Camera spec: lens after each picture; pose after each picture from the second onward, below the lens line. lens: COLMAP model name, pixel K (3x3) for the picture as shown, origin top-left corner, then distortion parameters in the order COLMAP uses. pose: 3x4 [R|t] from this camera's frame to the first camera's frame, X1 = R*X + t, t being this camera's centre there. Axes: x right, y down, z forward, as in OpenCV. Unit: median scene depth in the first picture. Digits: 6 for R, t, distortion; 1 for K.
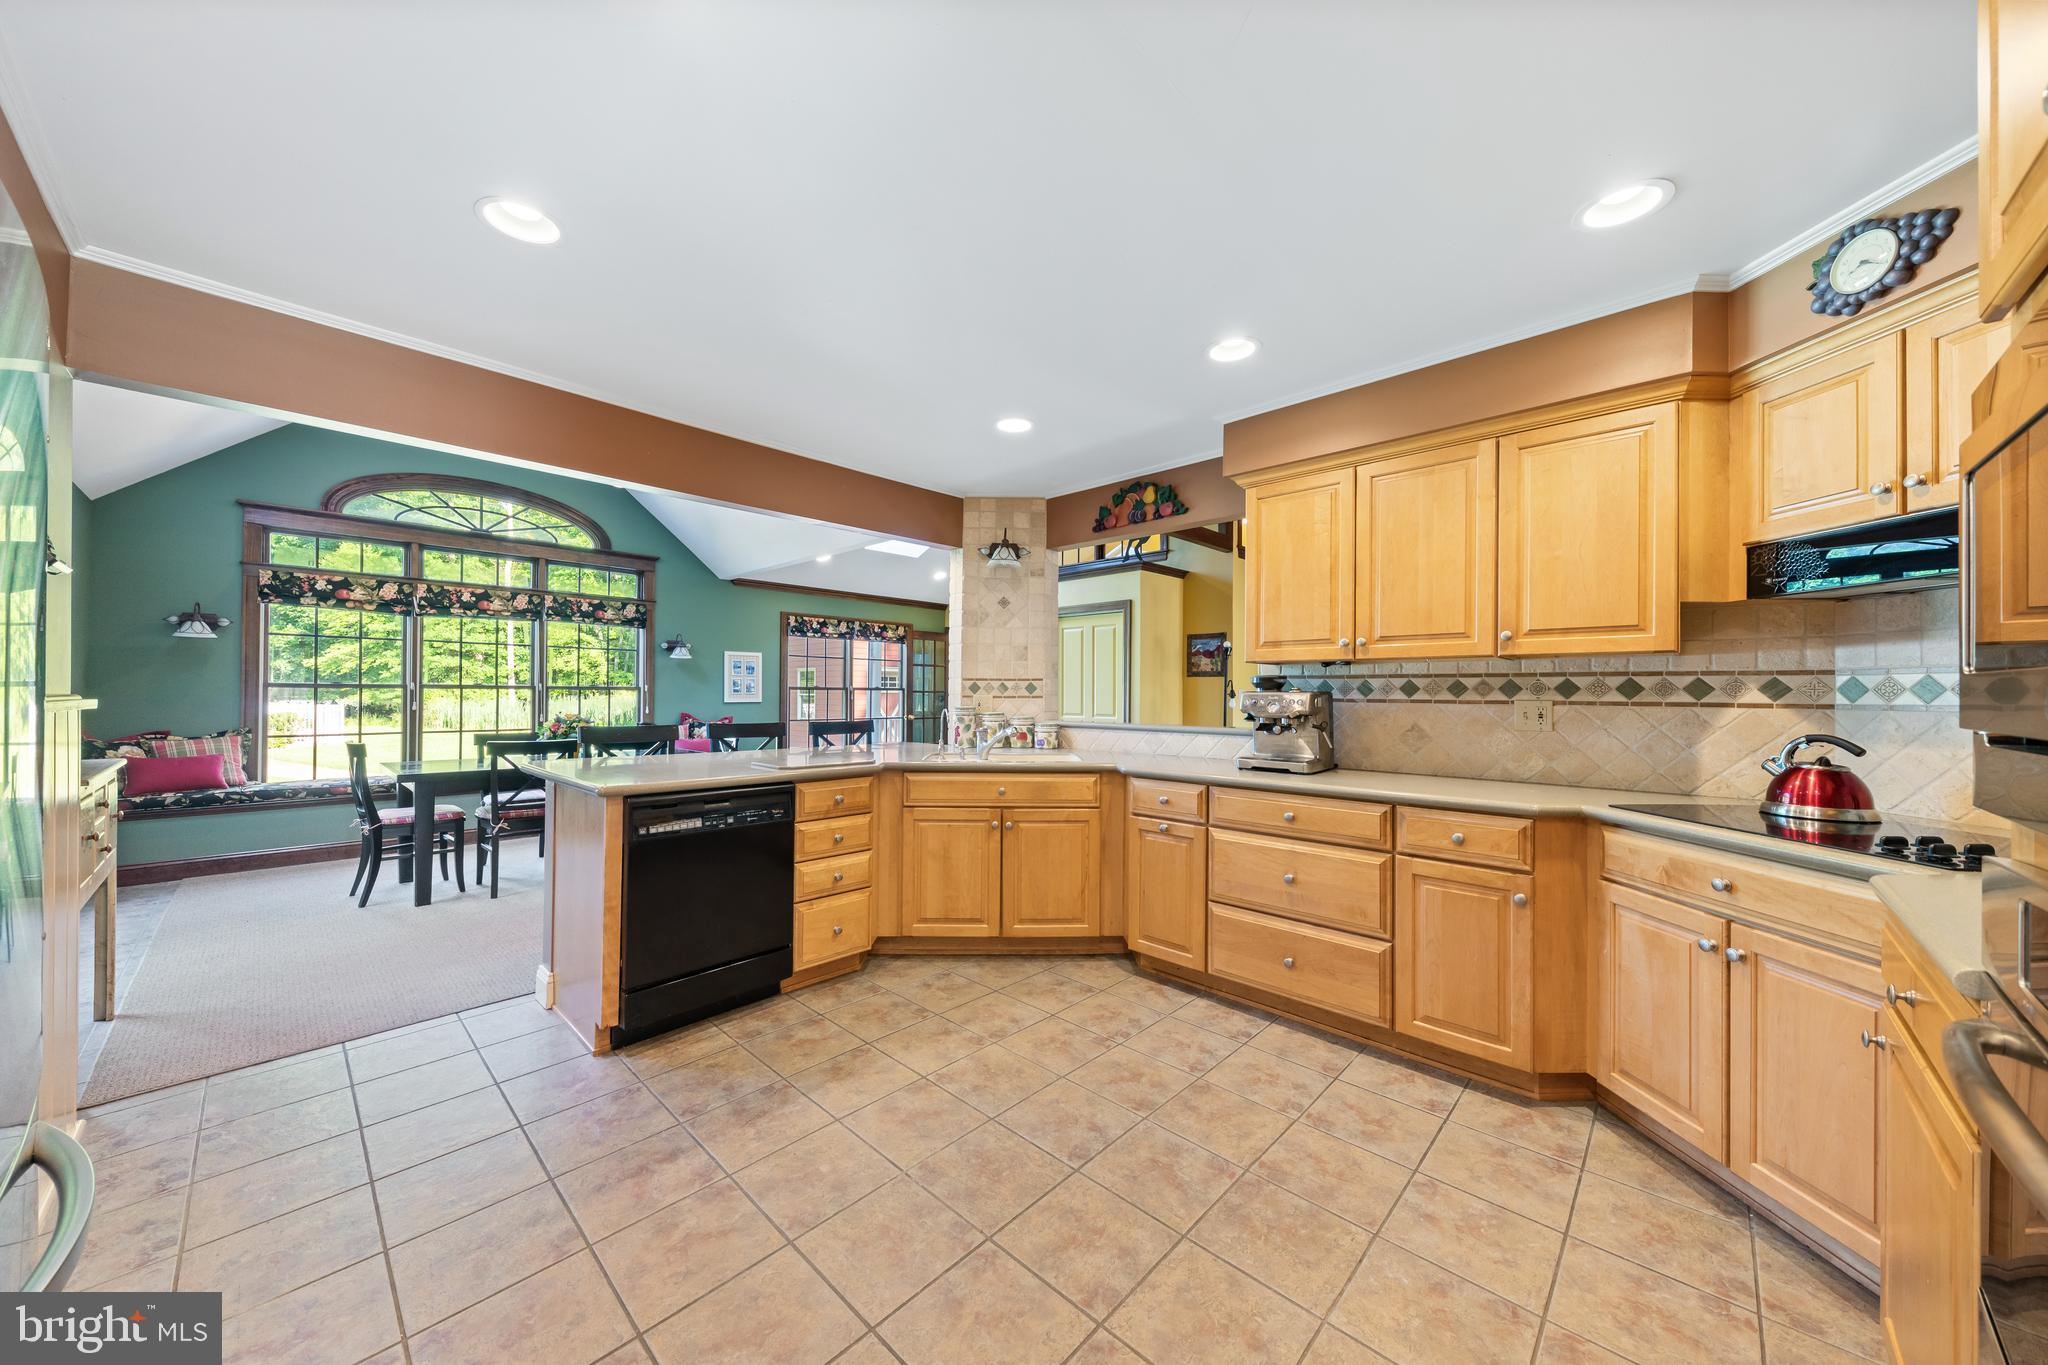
lens RADIAL K [[720.6, 0, 1036.2], [0, 720.6, 686.1], [0, 0, 1]] dist [0.017243, -0.001778]
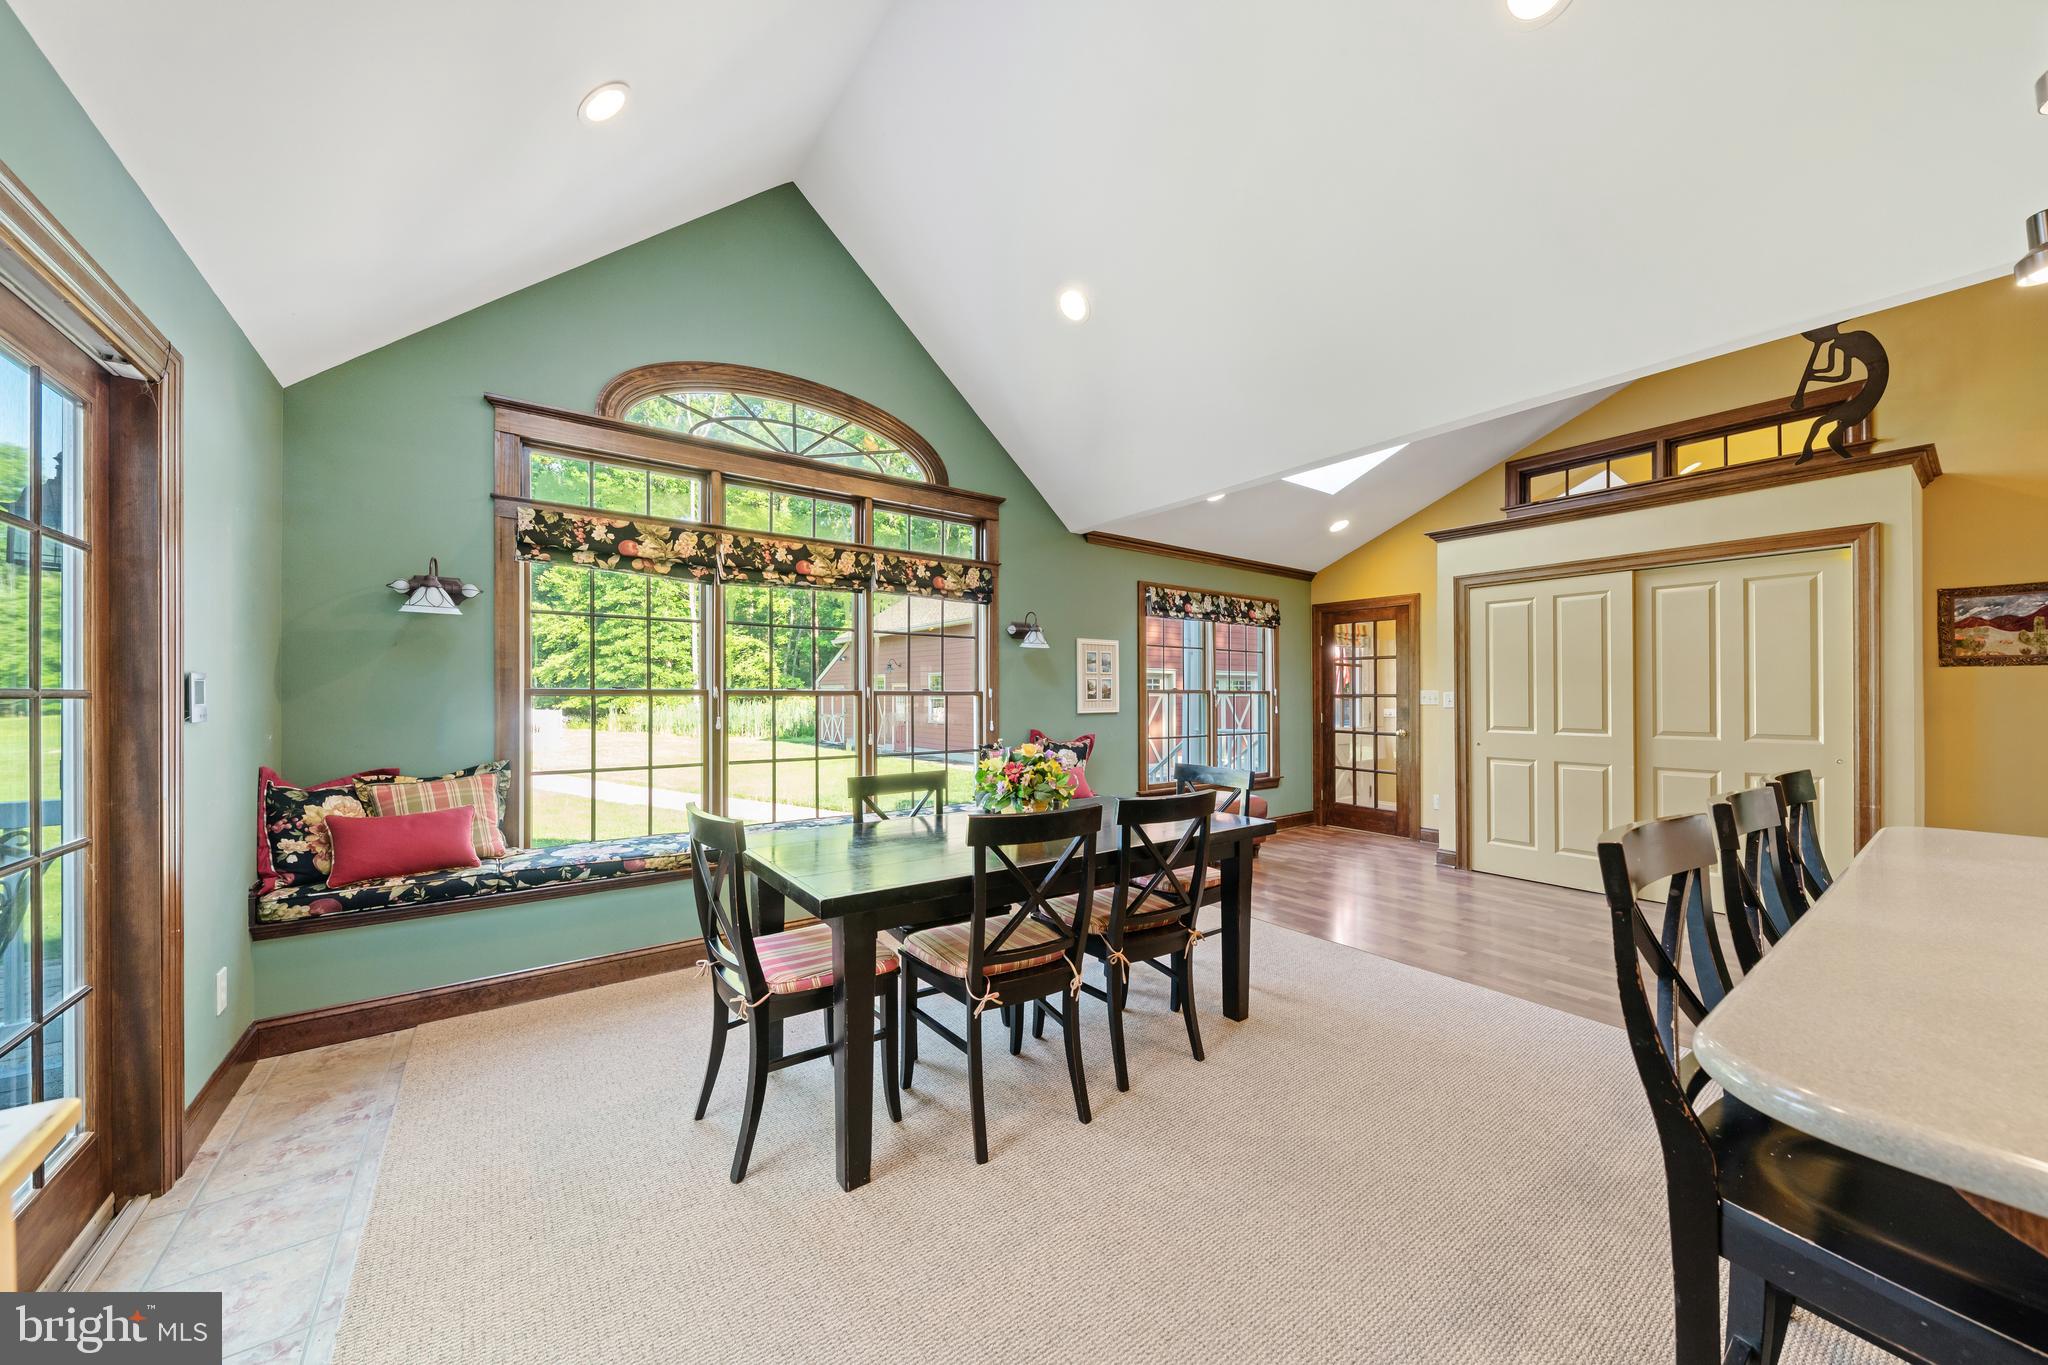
lens RADIAL K [[720.6, 0, 1035.8], [0, 720.6, 692.7], [0, 0, 1]] dist [0.017243, -0.001778]
pose [[0.984929, -0.006532, -0.172835, -0.466644], [0.007733, 0.999950, 0.006278, -0.001320], [0.172786, -0.007520, 0.984931, 0.418654]]
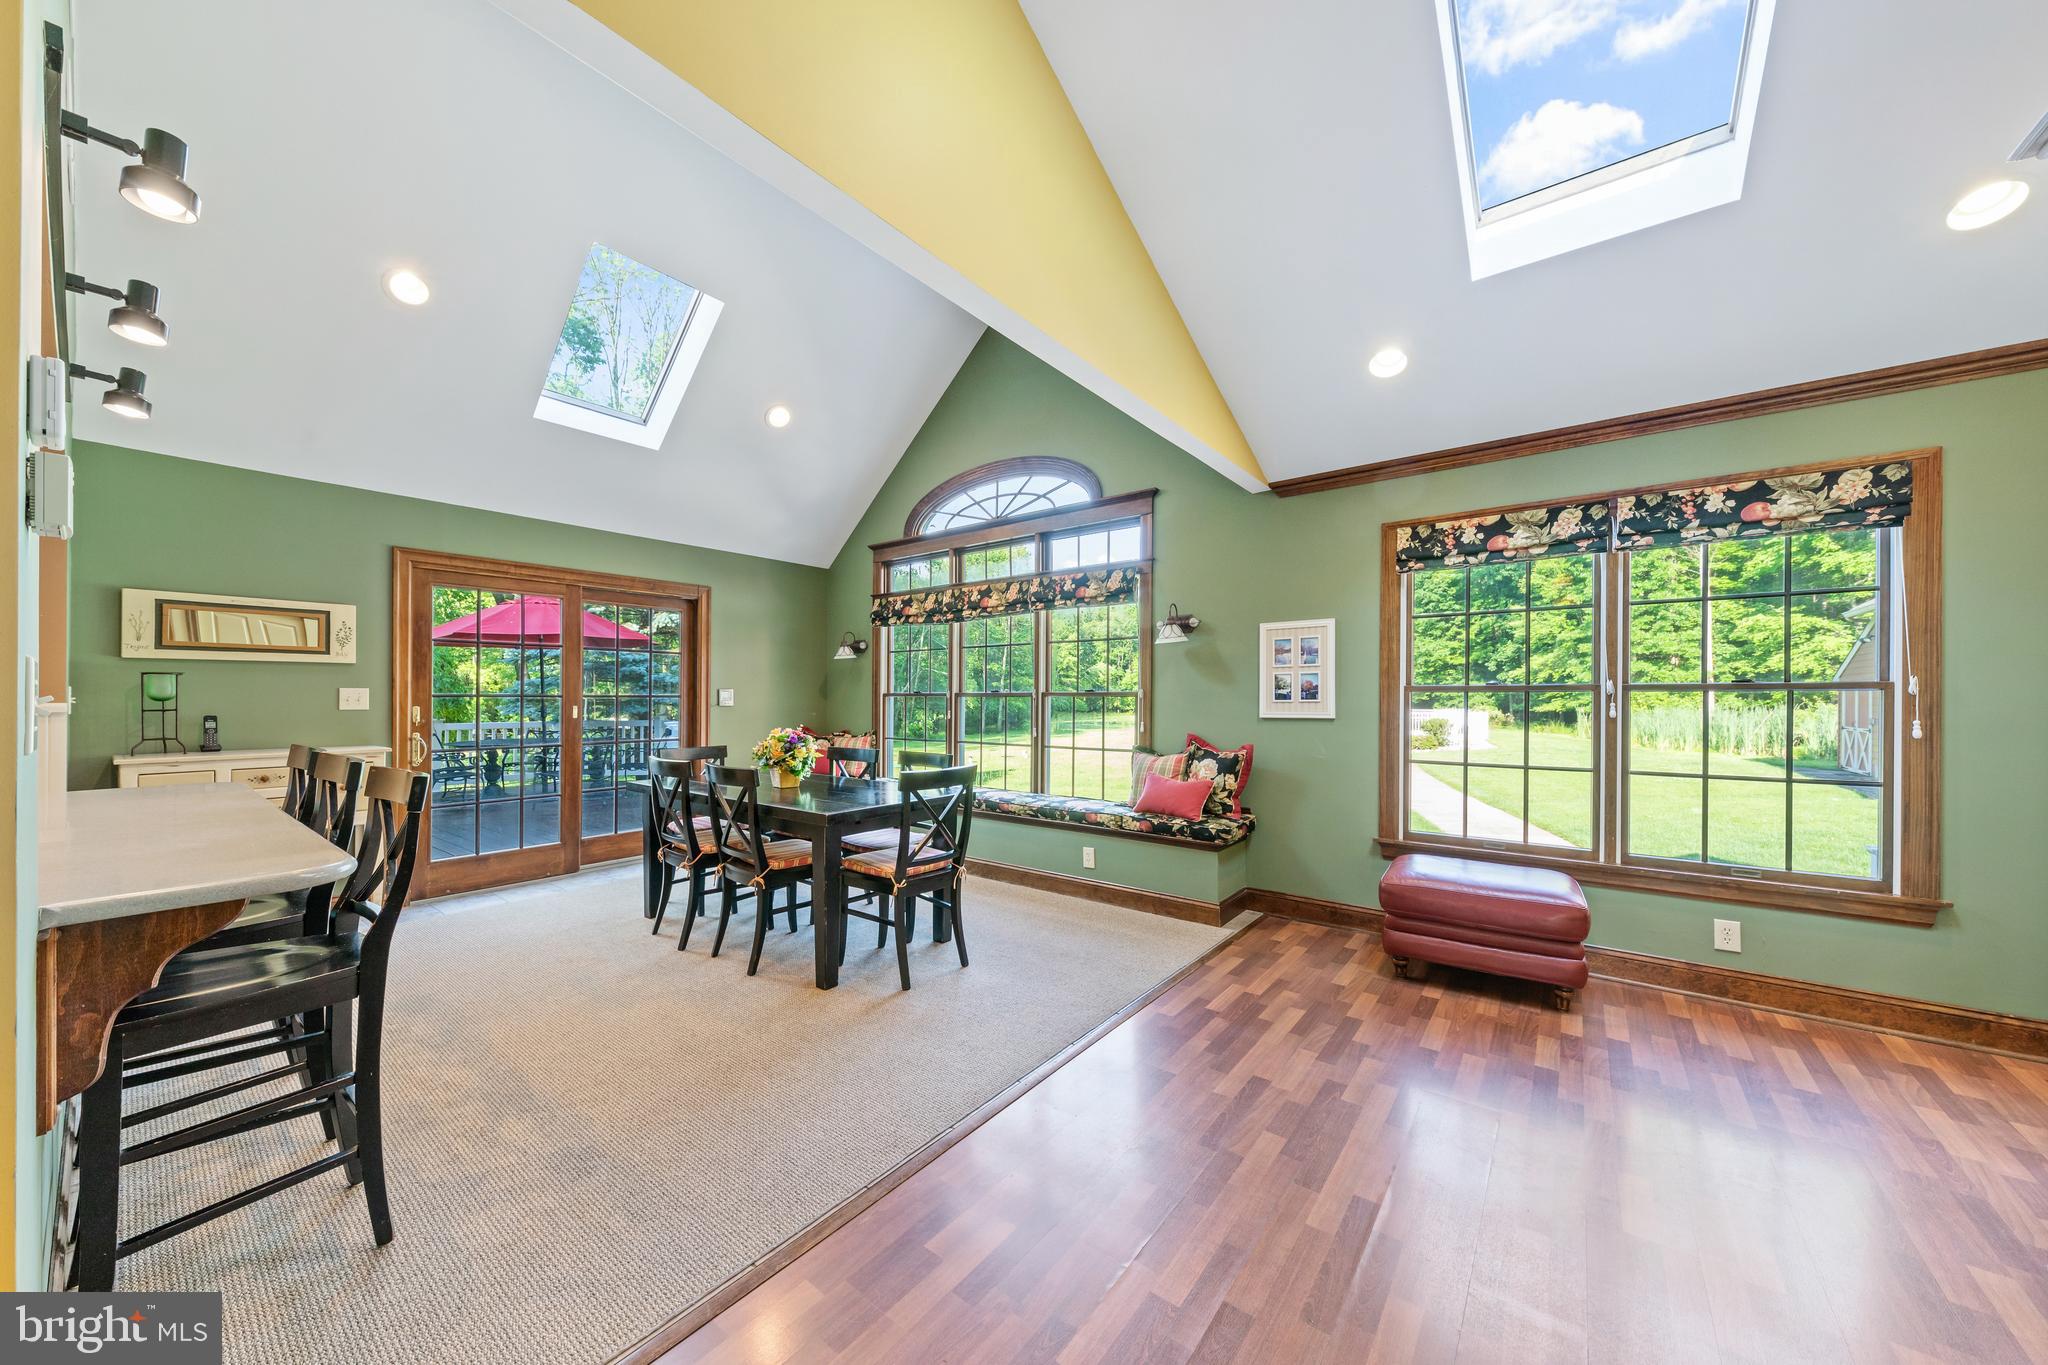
lens RADIAL K [[720.6, 0, 1031.9], [0, 720.6, 699.1], [0, 0, 1]] dist [0.017243, -0.001778]
pose [[0.082449, -0.003104, -0.996590, 0.130693], [0.013780, 0.999903, -0.001975, 0.010394], [0.996500, -0.013570, 0.082483, 1.034762]]
